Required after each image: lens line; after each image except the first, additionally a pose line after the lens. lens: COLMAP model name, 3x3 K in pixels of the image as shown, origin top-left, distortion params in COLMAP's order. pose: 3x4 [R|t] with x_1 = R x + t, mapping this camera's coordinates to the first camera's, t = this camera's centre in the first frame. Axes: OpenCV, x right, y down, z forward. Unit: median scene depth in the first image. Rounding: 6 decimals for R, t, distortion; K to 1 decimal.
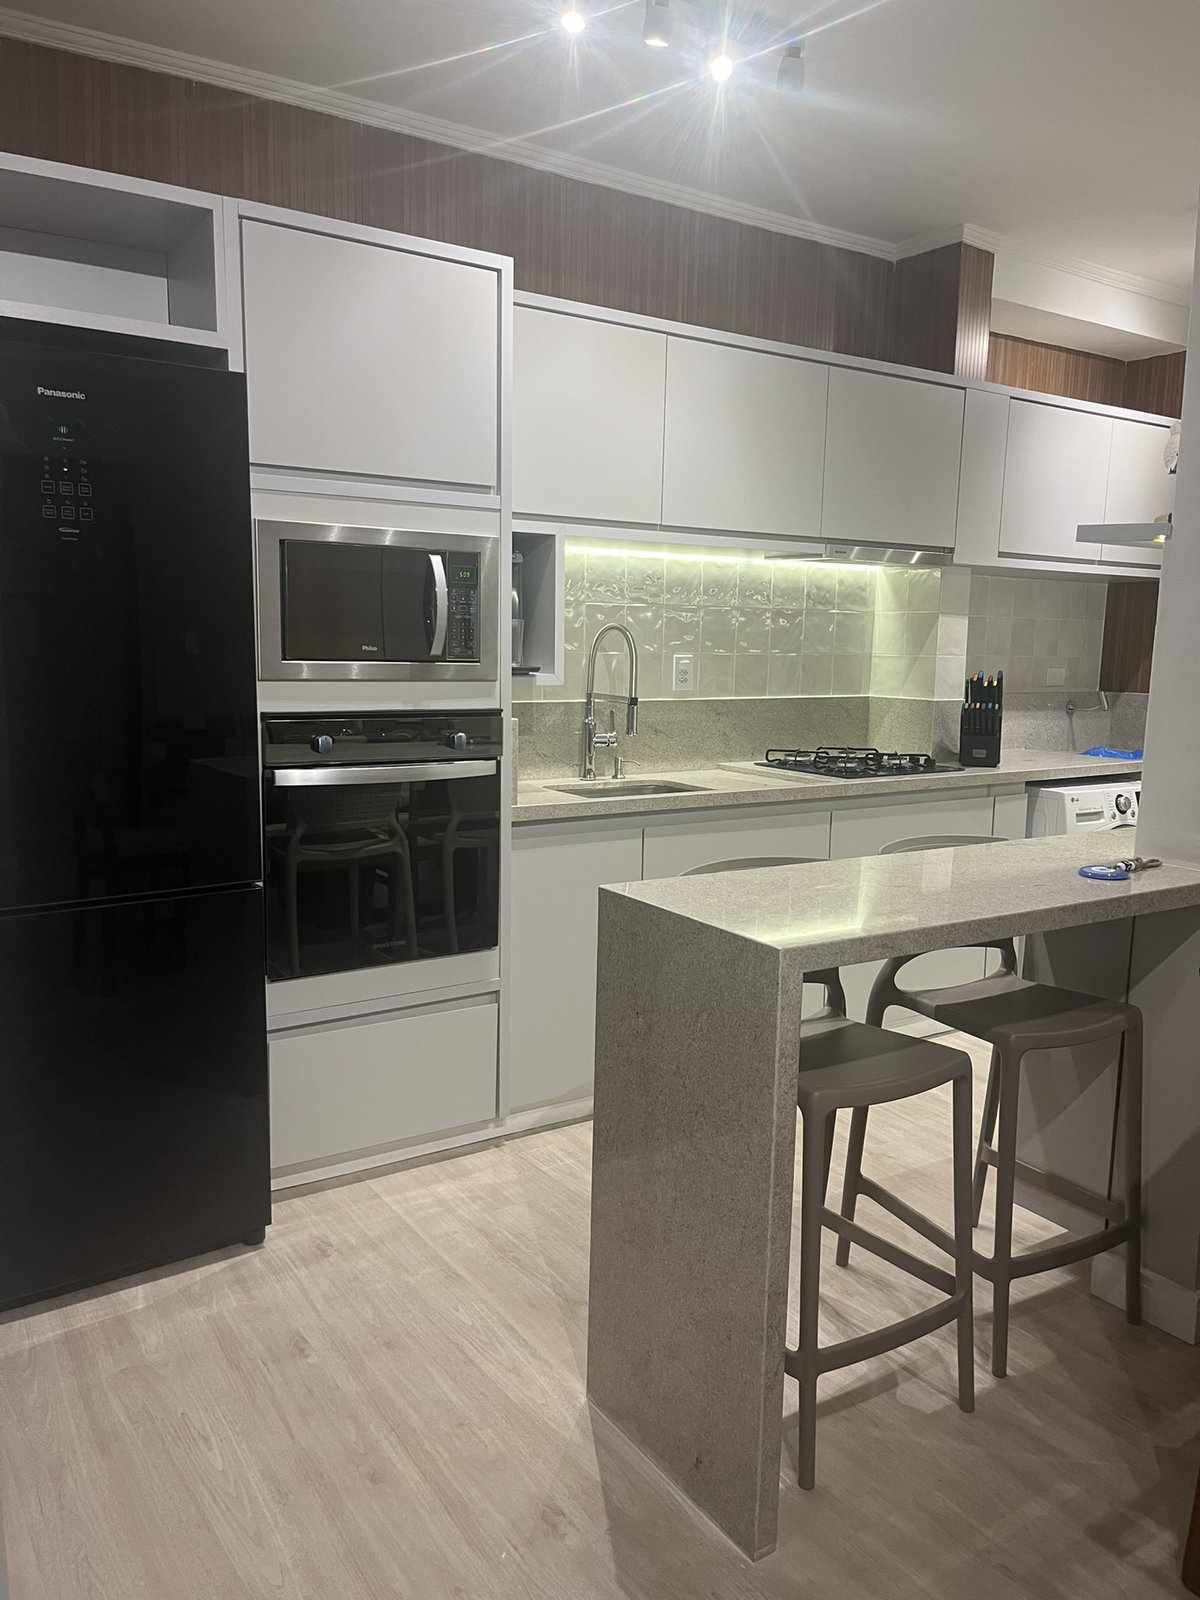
lens RADIAL K [[1216.7, 0, 603.4], [0, 1216.7, 800.2], [0, 0, 1]] dist [0.049878, -0.063583]
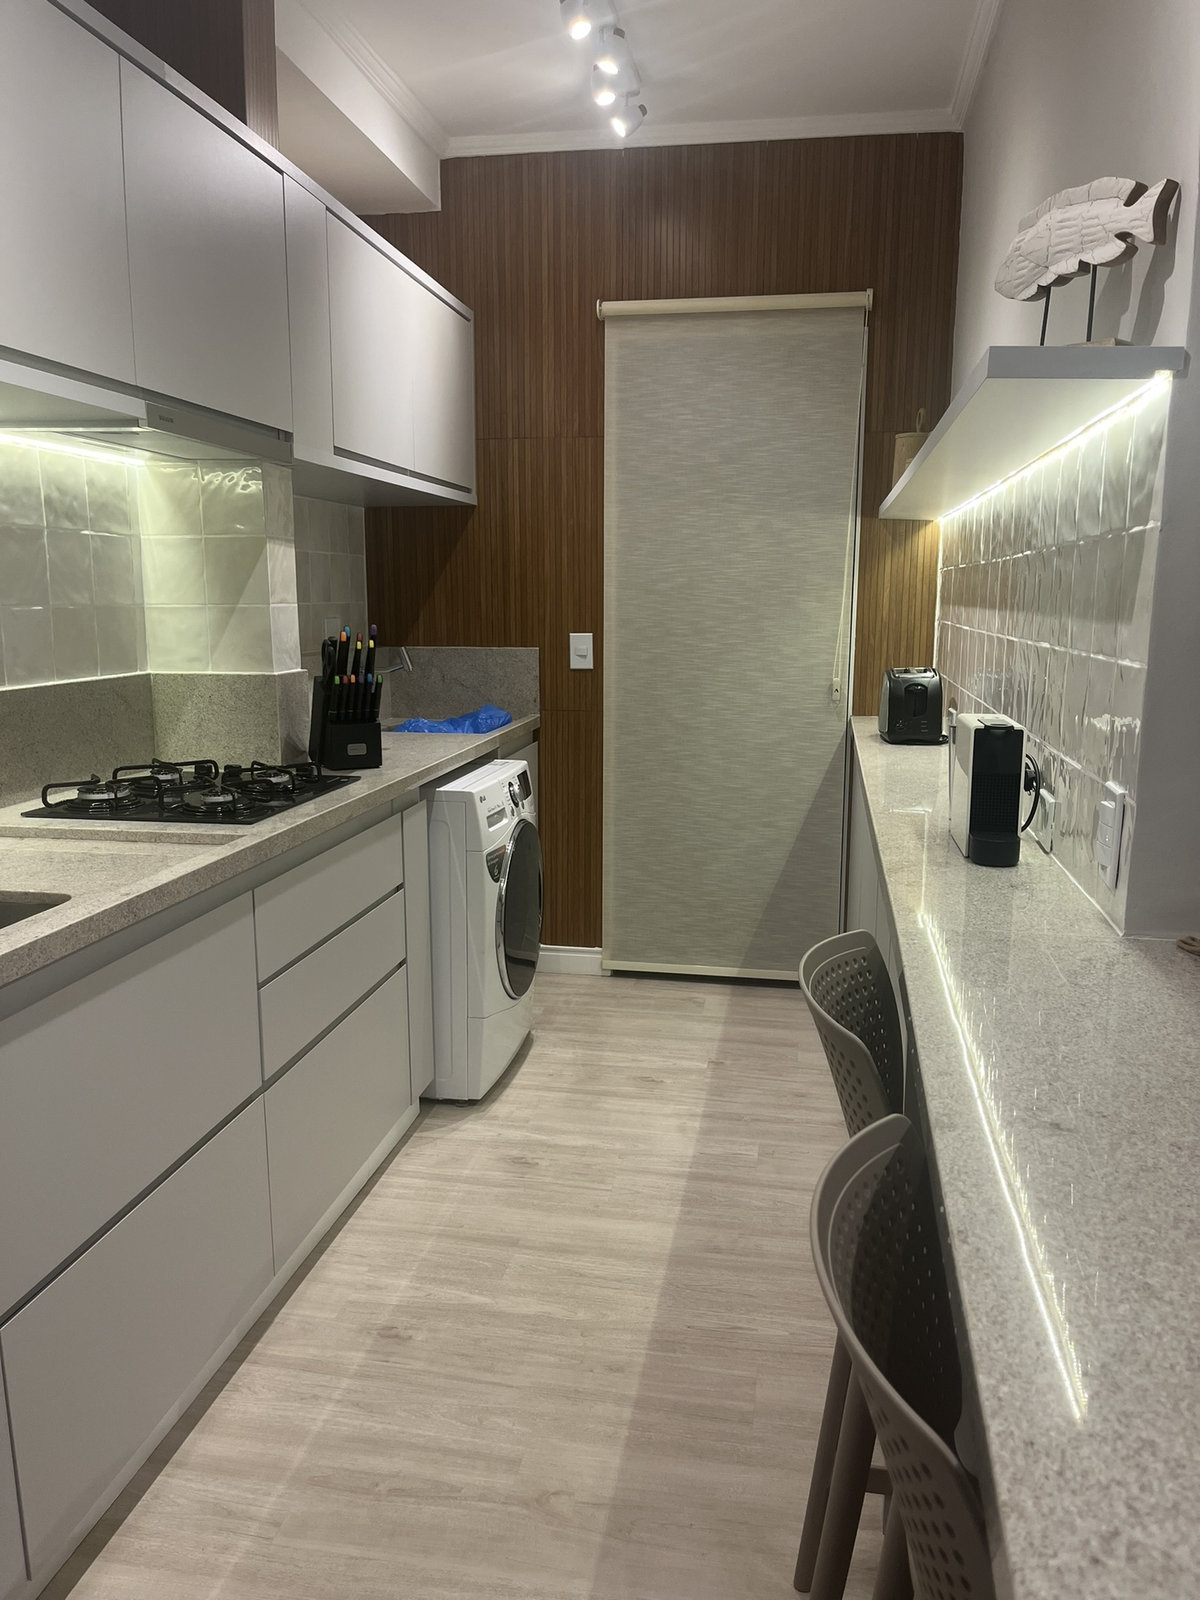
lens RADIAL K [[1216.7, 0, 597.1], [0, 1216.7, 803.9], [0, 0, 1]] dist [0.049878, -0.063583]
pose [[0.681089, -0.144290, 0.717842, -0.085819], [0.111722, 0.989390, 0.092870, -0.054368], [-0.723627, 0.016945, 0.689984, 0.426074]]
